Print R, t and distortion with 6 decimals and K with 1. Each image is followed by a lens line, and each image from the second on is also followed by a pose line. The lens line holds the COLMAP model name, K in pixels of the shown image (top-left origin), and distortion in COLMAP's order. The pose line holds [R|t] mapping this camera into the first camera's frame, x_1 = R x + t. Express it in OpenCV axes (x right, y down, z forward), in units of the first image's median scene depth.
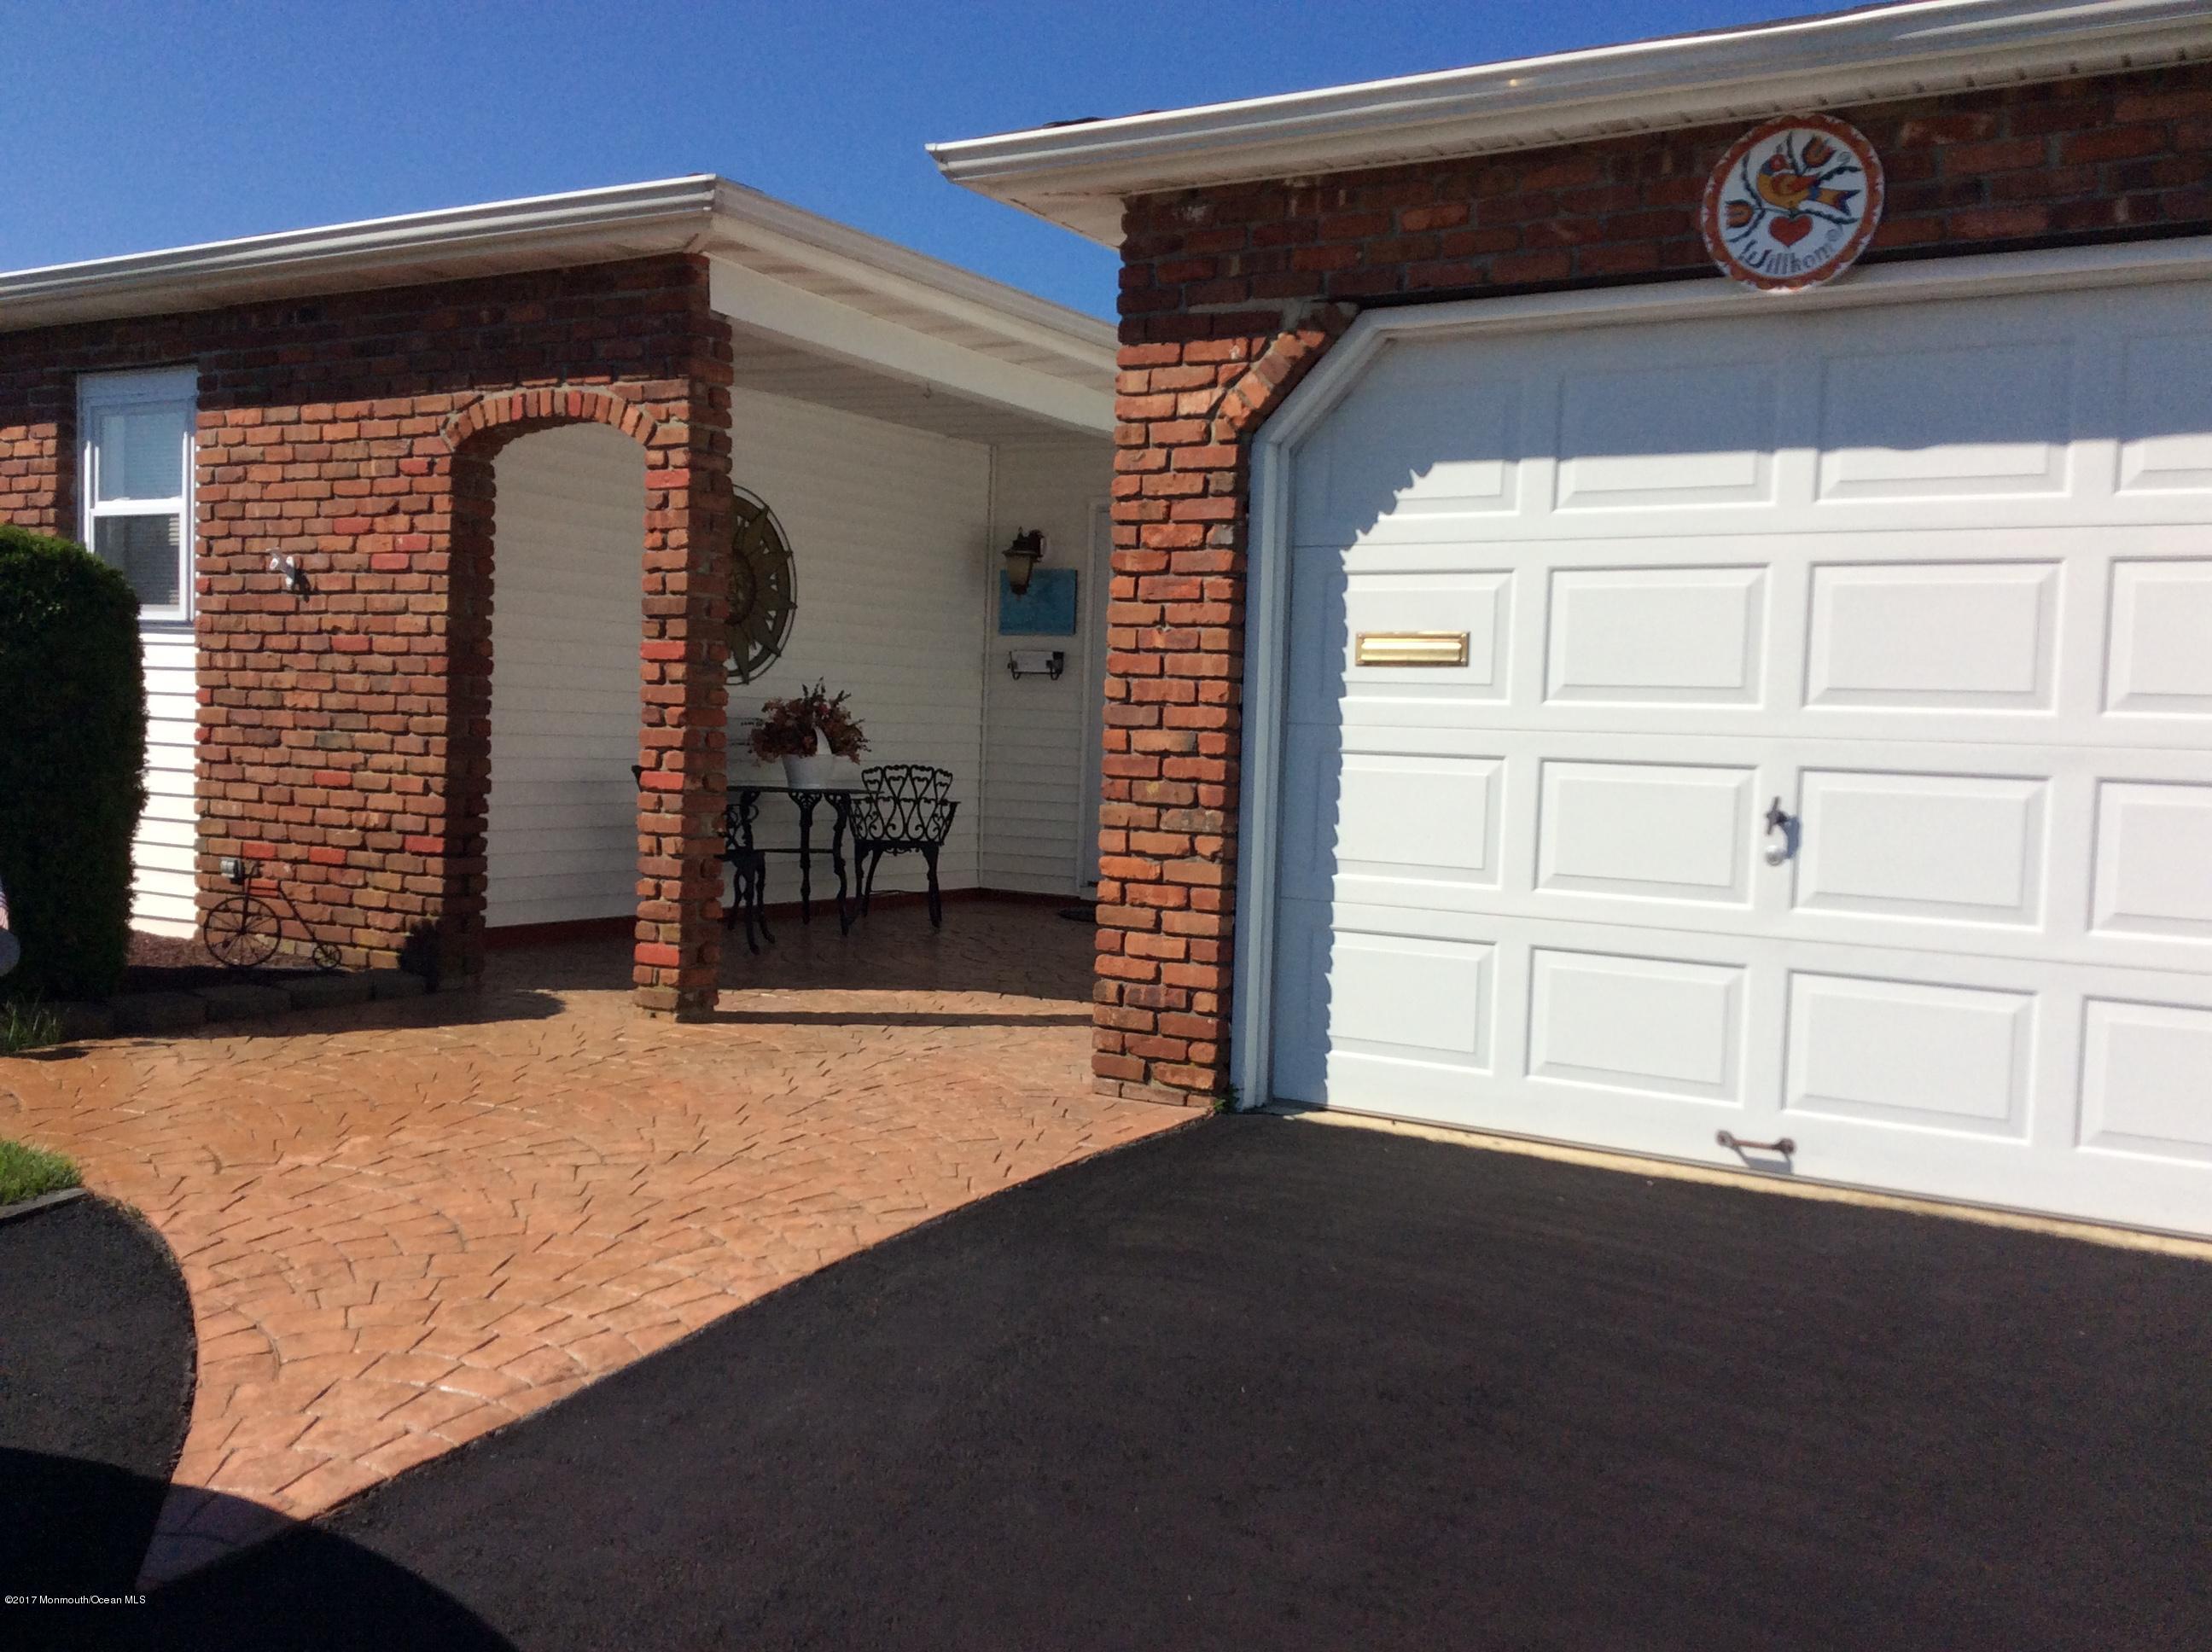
lens RADIAL K [[1975.4, 0, 1106.0], [0, 1975.4, 826.0], [0, 0, 1]] dist [0.143043, -0.272320]
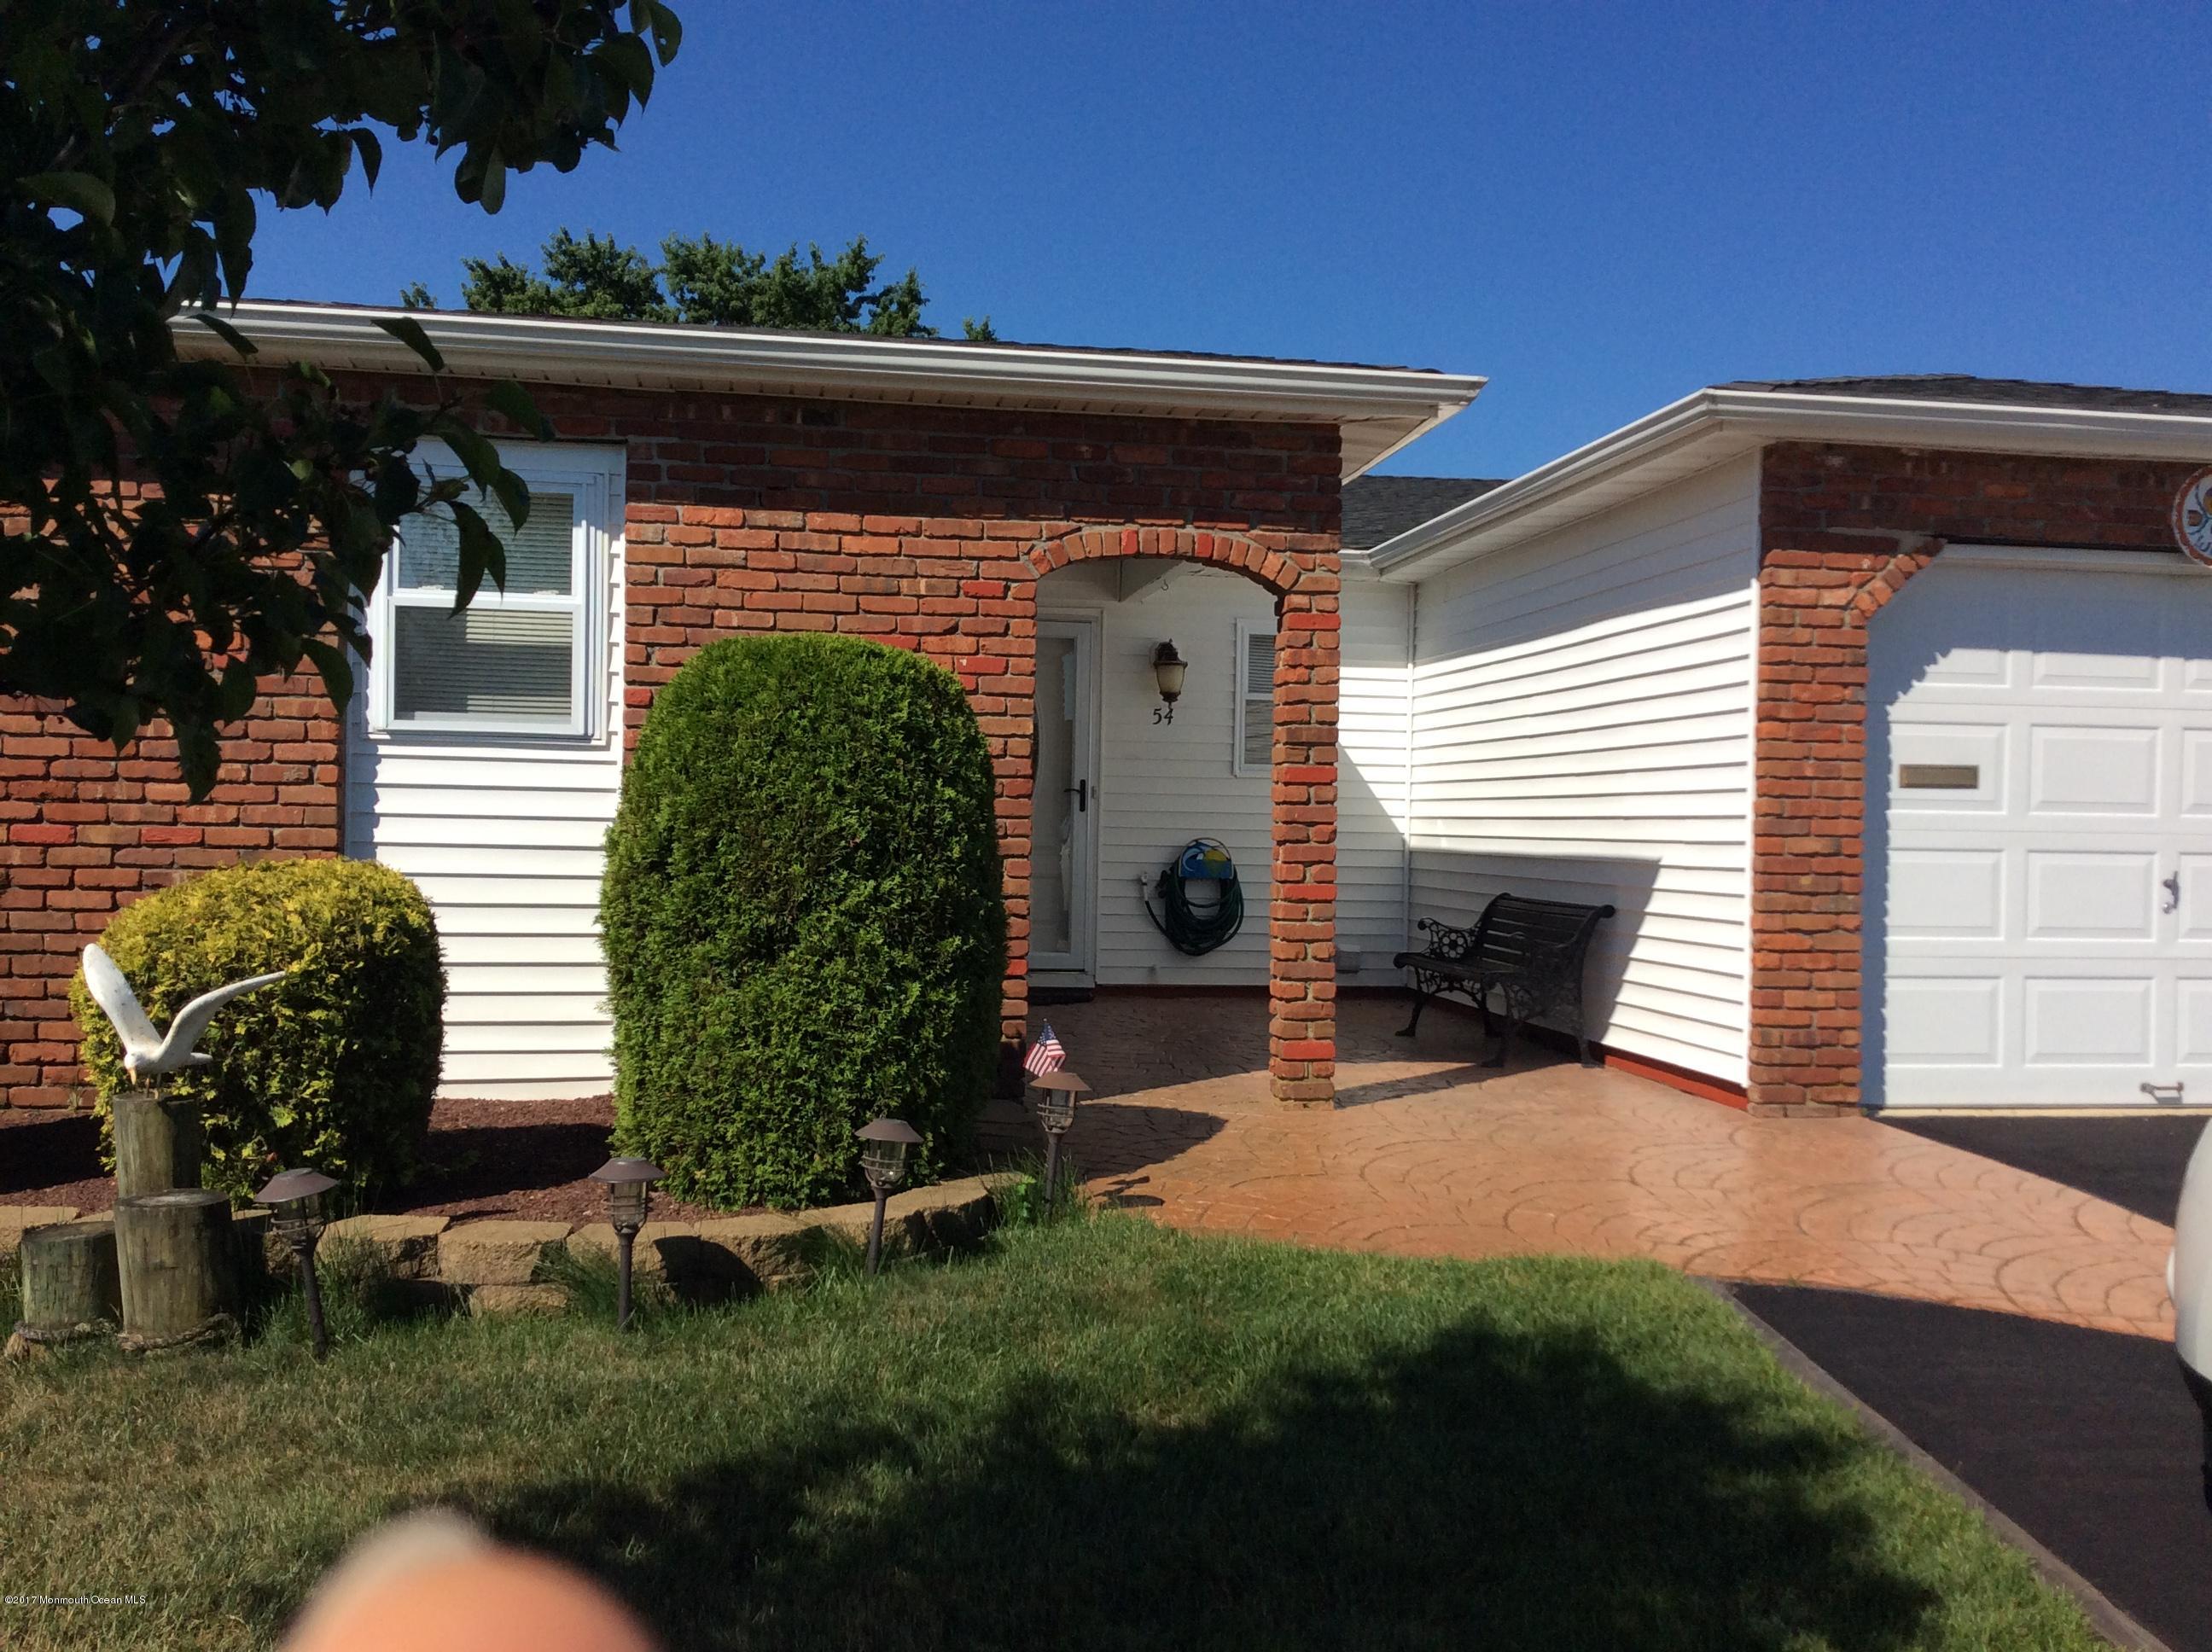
lens RADIAL K [[1975.4, 0, 1106.0], [0, 1975.4, 826.0], [0, 0, 1]] dist [0.143043, -0.272320]
pose [[0.767249, -0.026844, 0.640788, -1.213638], [0.041962, 0.999084, -0.008389, -0.065156], [-0.639976, 0.033325, 0.767672, 0.267863]]
